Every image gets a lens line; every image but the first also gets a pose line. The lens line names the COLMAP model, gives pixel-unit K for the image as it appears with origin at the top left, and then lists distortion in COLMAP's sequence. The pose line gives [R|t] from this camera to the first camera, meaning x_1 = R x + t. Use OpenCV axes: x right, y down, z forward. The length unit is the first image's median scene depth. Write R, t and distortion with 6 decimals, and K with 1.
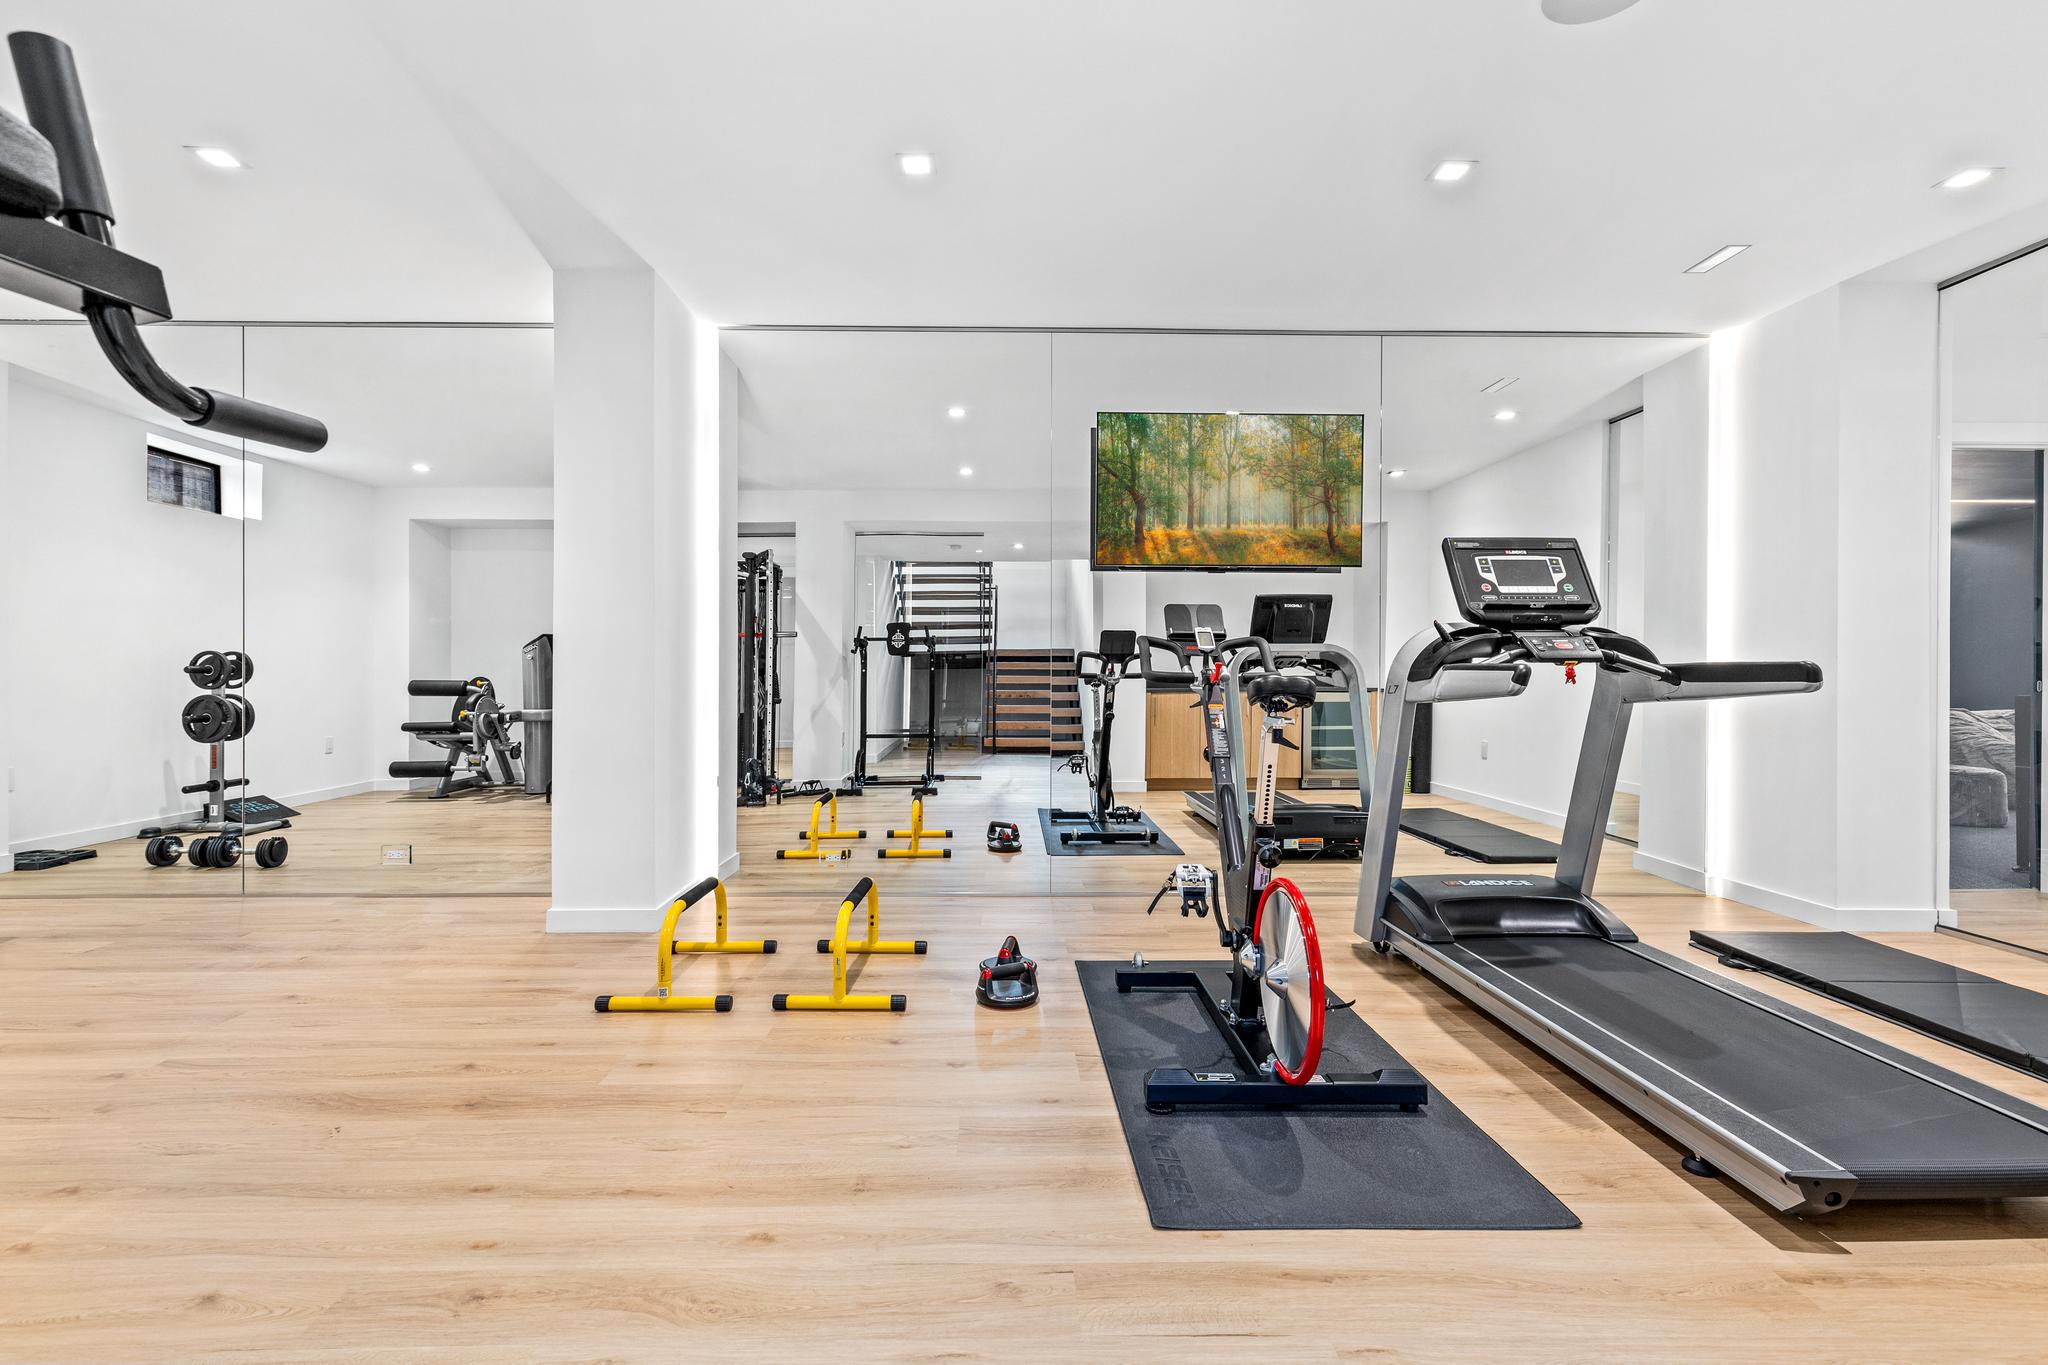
lens RADIAL K [[927.3, 0, 1024.0], [0, 927.3, 682.5], [0, 0, 1]] dist [0.000938, 0.000143]
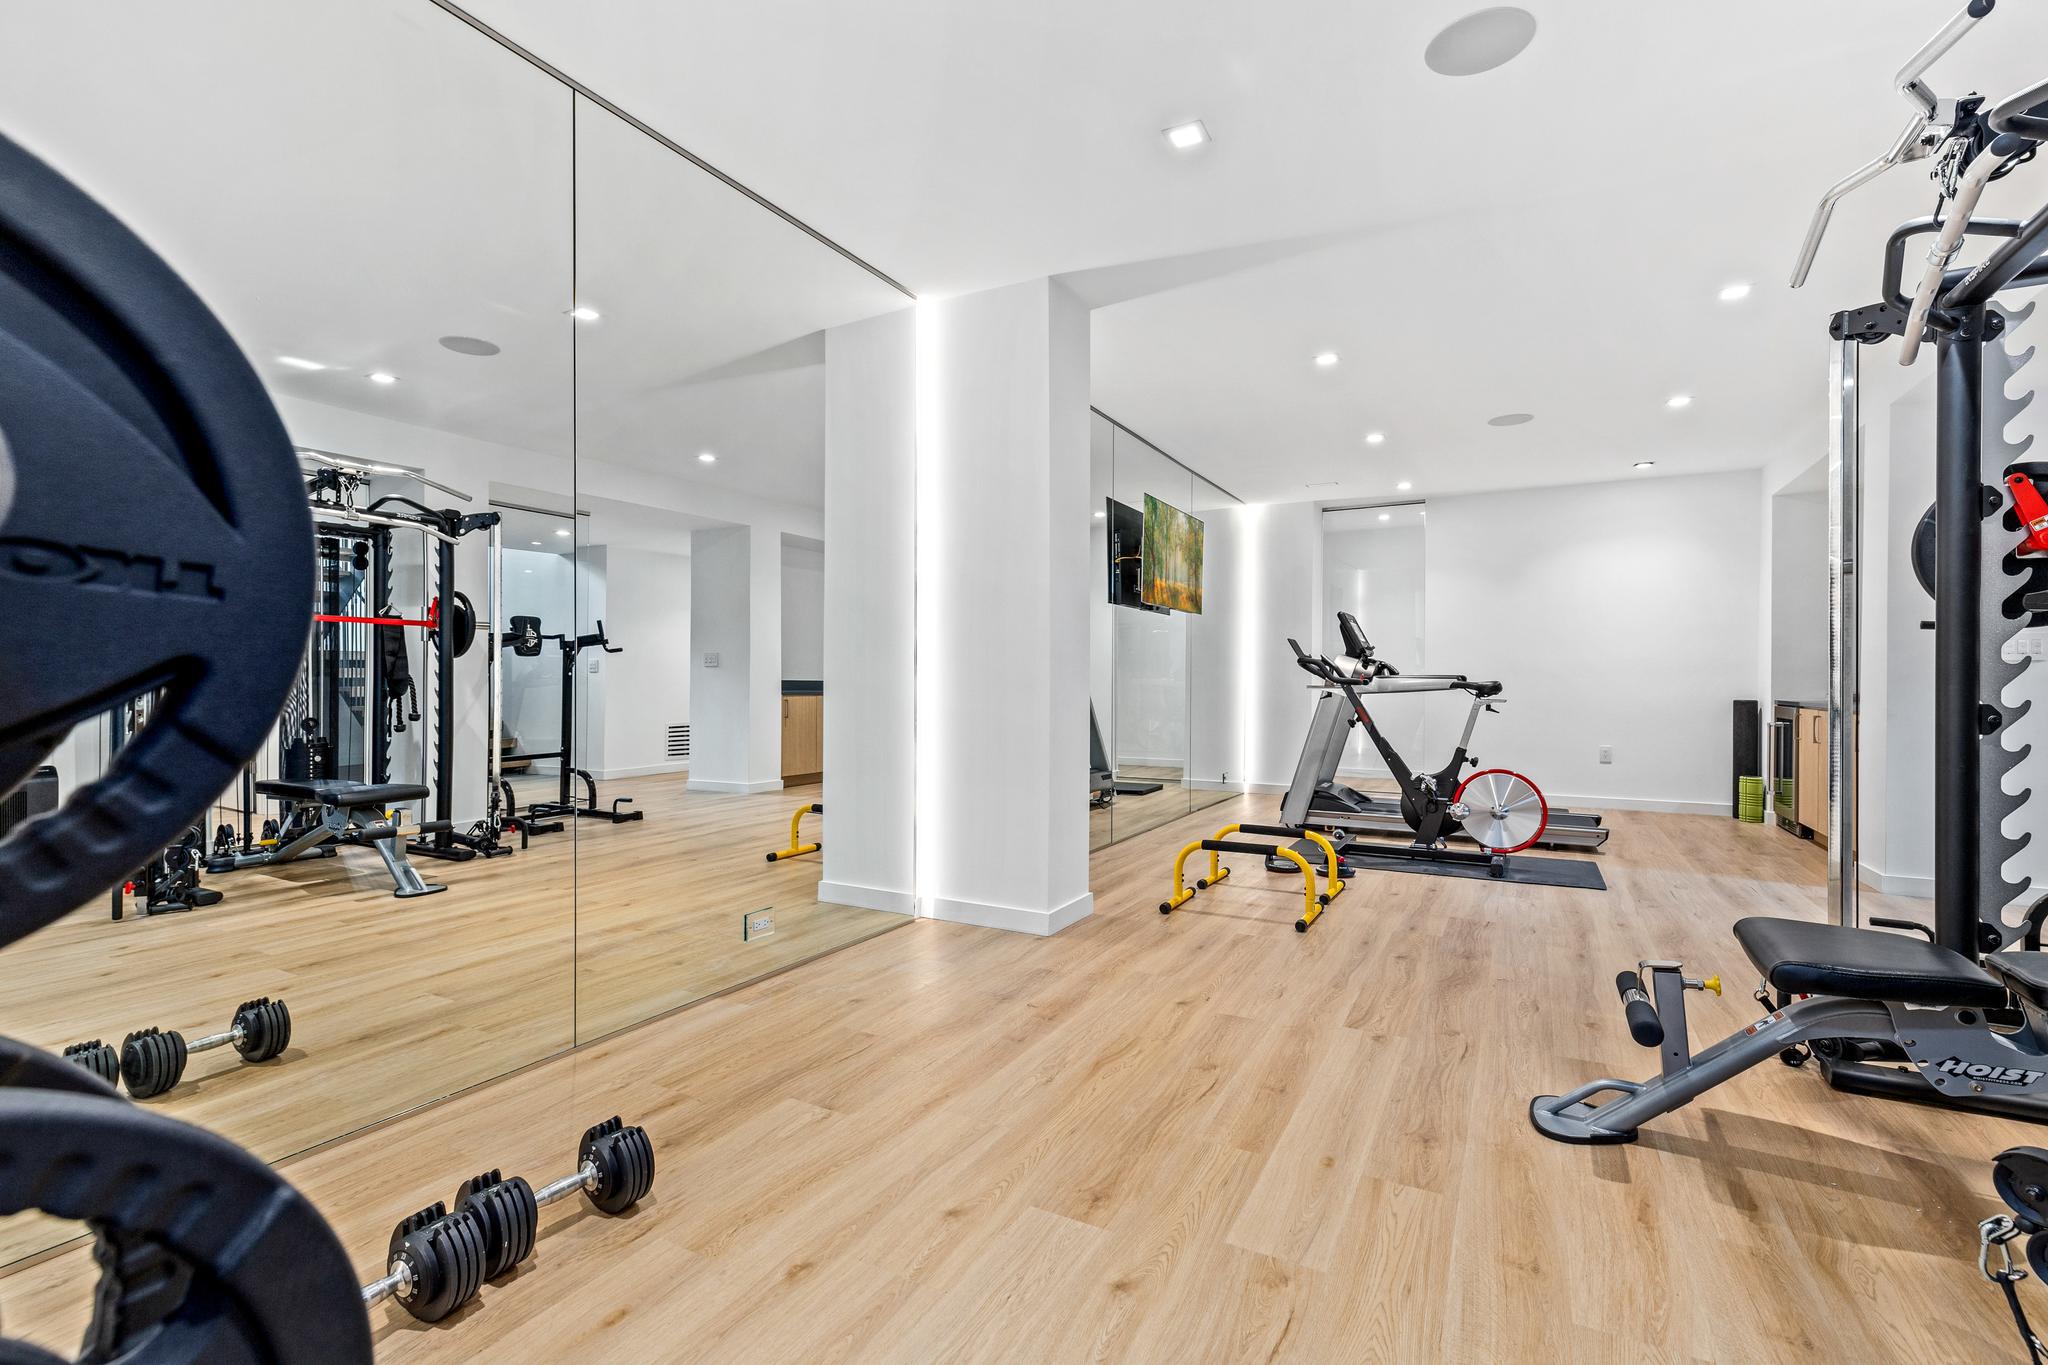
lens RADIAL K [[927.3, 0, 1024.0], [0, 927.3, 682.5], [0, 0, 1]] dist [0.000938, 0.000143]
pose [[0.498275, 0.000558, 0.867019, -1.941829], [-0.001129, 0.999999, 0.000005, -0.007260], [-0.867018, -0.000982, 0.498275, 0.725532]]
